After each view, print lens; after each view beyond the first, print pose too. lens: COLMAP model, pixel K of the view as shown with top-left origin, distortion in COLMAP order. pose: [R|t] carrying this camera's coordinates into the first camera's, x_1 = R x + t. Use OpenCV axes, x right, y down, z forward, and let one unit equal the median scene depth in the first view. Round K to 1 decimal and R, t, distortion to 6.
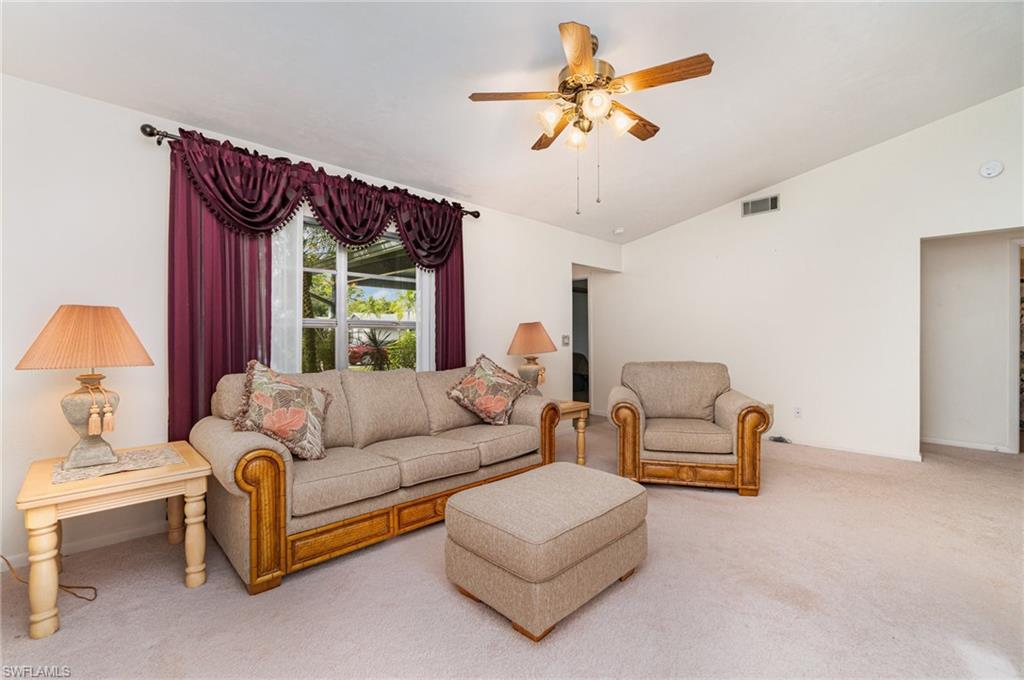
lens RADIAL K [[445.7, 0, 507.1], [0, 445.7, 339.9], [0, 0, 1]] dist [-0.005528, 0.002865]
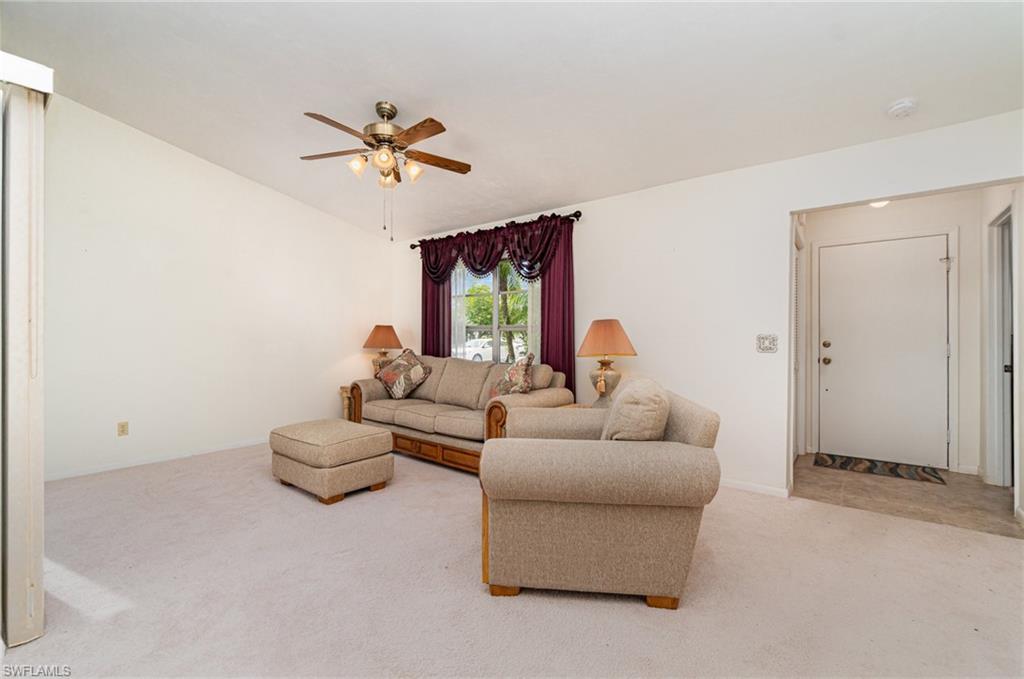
lens RADIAL K [[445.7, 0, 515.2], [0, 445.7, 337.1], [0, 0, 1]] dist [-0.005528, 0.002865]
pose [[0.112700, -0.000553, -0.993629, 1.064970], [-0.008813, 0.999960, -0.001556, -0.005049], [0.993590, 0.008932, 0.112691, 0.884827]]
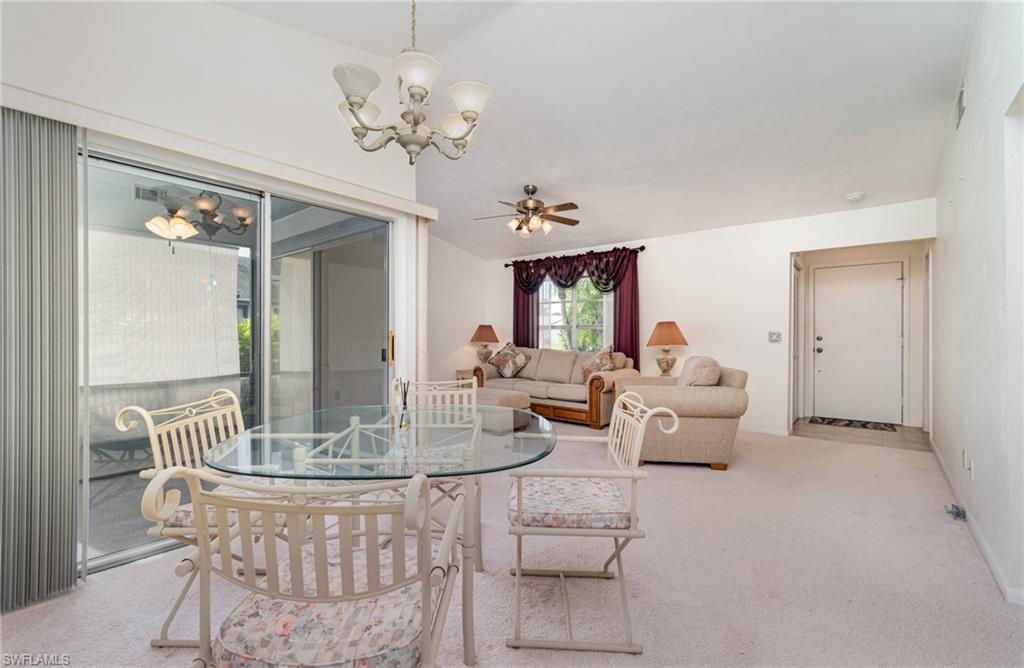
lens RADIAL K [[452.6, 0, 509.2], [0, 452.6, 335.8], [0, 0, 1]] dist [-0.008841, 0.000286]
pose [[0.083776, 0.003404, -0.996479, 1.585115], [-0.007464, 0.999968, 0.002788, -0.000024], [0.996457, 0.007204, 0.083798, 0.532111]]
